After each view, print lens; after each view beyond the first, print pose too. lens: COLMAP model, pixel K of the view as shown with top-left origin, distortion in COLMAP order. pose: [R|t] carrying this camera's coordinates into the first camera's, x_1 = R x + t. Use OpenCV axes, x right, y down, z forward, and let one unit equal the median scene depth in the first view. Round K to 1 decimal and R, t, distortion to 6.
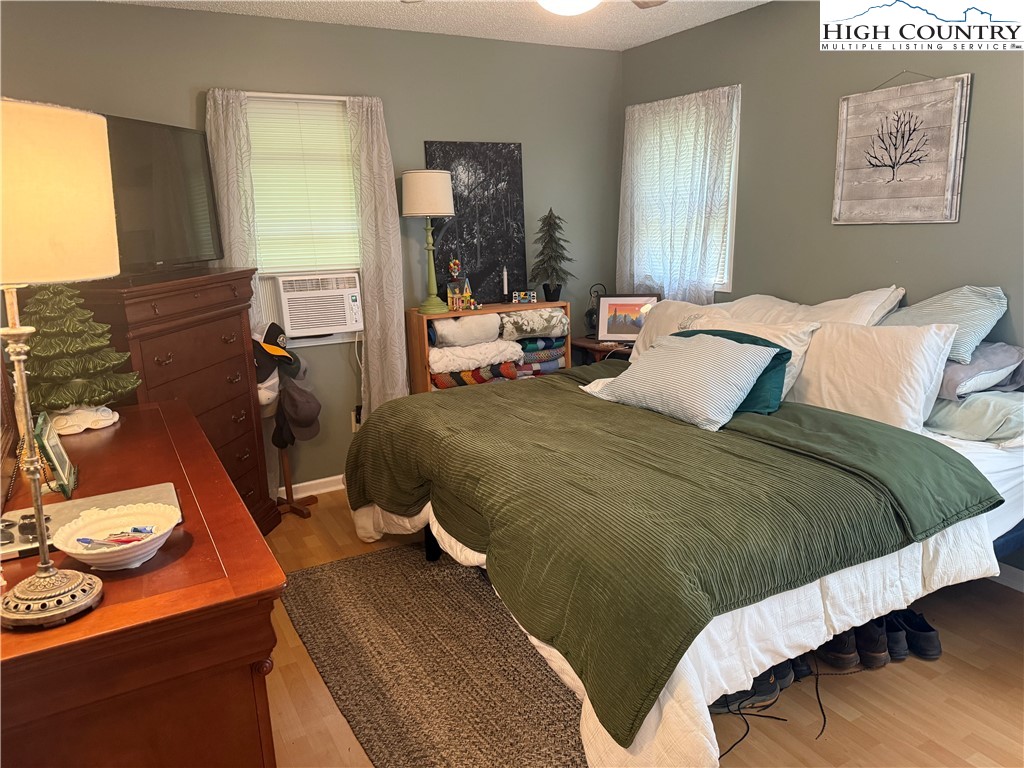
lens RADIAL K [[723.5, 0, 507.9], [0, 723.5, 384.6], [0, 0, 1]] dist [0.103747, -0.142741]
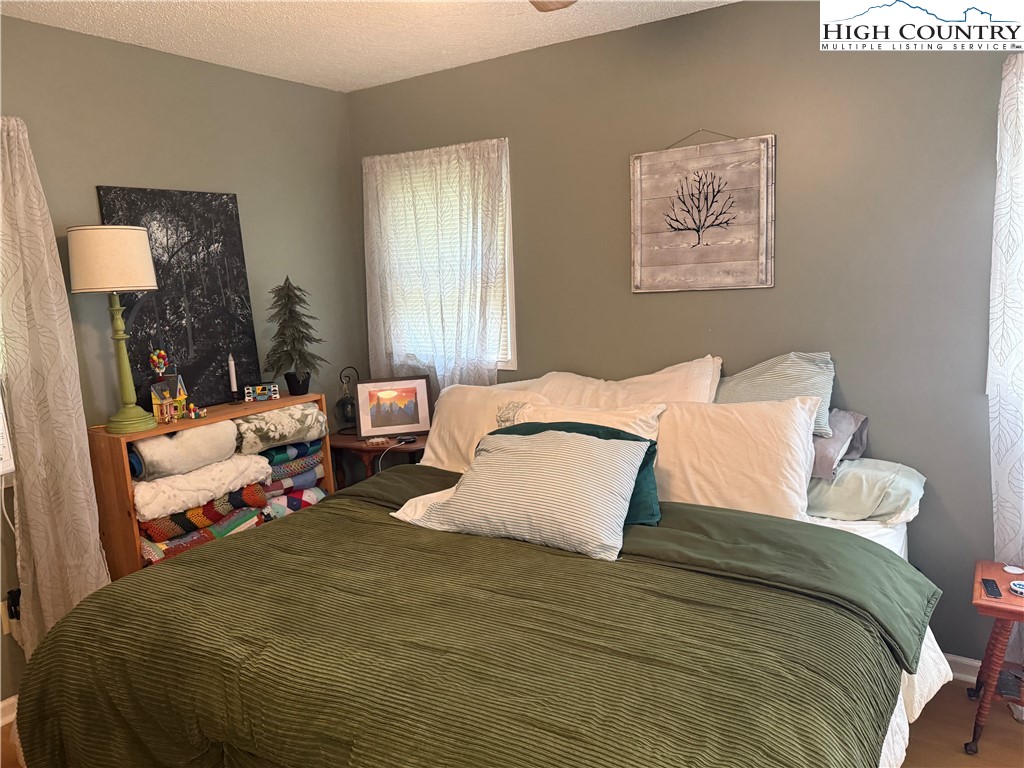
lens RADIAL K [[723.5, 0, 507.9], [0, 723.5, 384.6], [0, 0, 1]] dist [0.103747, -0.142741]
pose [[0.889811, -0.084533, 0.448431, -0.099963], [0.122137, 0.990957, -0.055551, -0.062720], [-0.439680, 0.104200, 0.892089, 0.237131]]
